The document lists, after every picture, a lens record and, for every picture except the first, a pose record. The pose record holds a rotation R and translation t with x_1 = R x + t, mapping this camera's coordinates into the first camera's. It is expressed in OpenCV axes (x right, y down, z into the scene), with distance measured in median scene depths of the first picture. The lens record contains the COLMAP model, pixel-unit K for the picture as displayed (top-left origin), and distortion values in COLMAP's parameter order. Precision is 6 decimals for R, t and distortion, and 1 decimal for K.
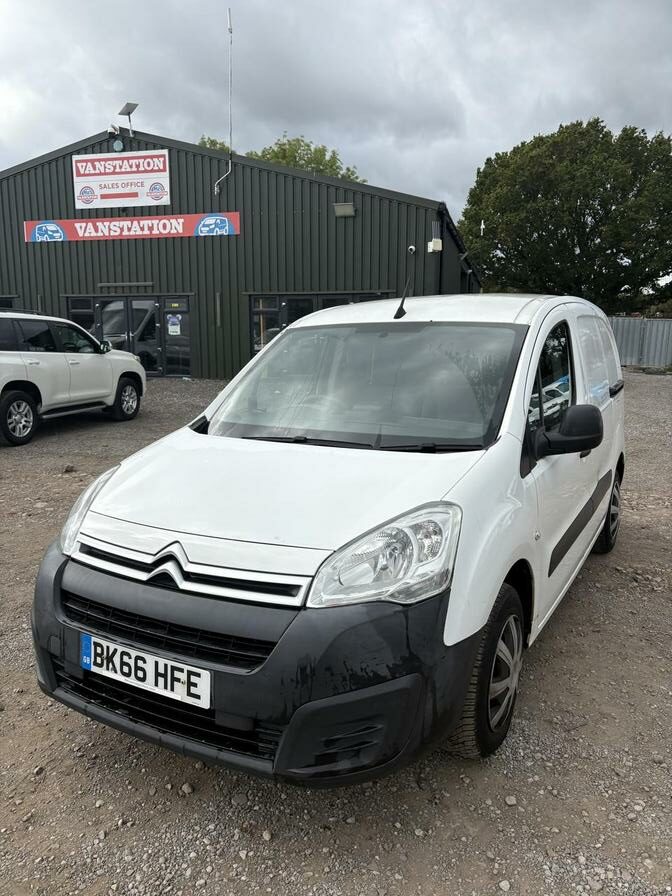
lens RADIAL K [[589.9, 0, 335.9], [0, 589.9, 451.3], [0, 0, 1]] dist [-0.002639, -0.000925]
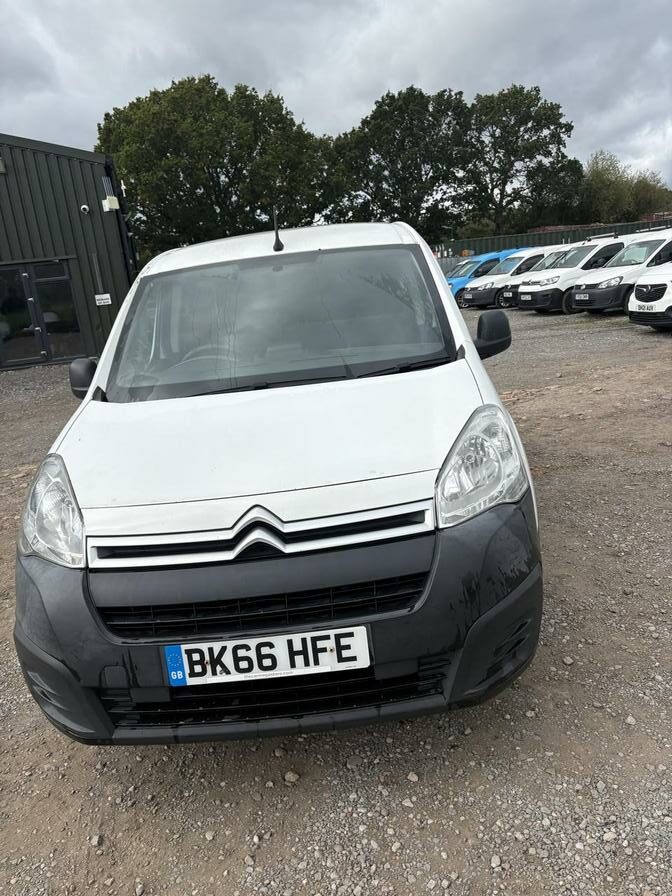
lens RADIAL K [[596.3, 0, 334.9], [0, 596.3, 446.3], [0, 0, 1]] dist [0.002791, 0.000542]
pose [[0.893351, -0.209072, 0.397759, -0.516788], [0.185656, 0.977816, 0.096990, 0.007263], [-0.409213, -0.012800, 0.912349, 0.175775]]
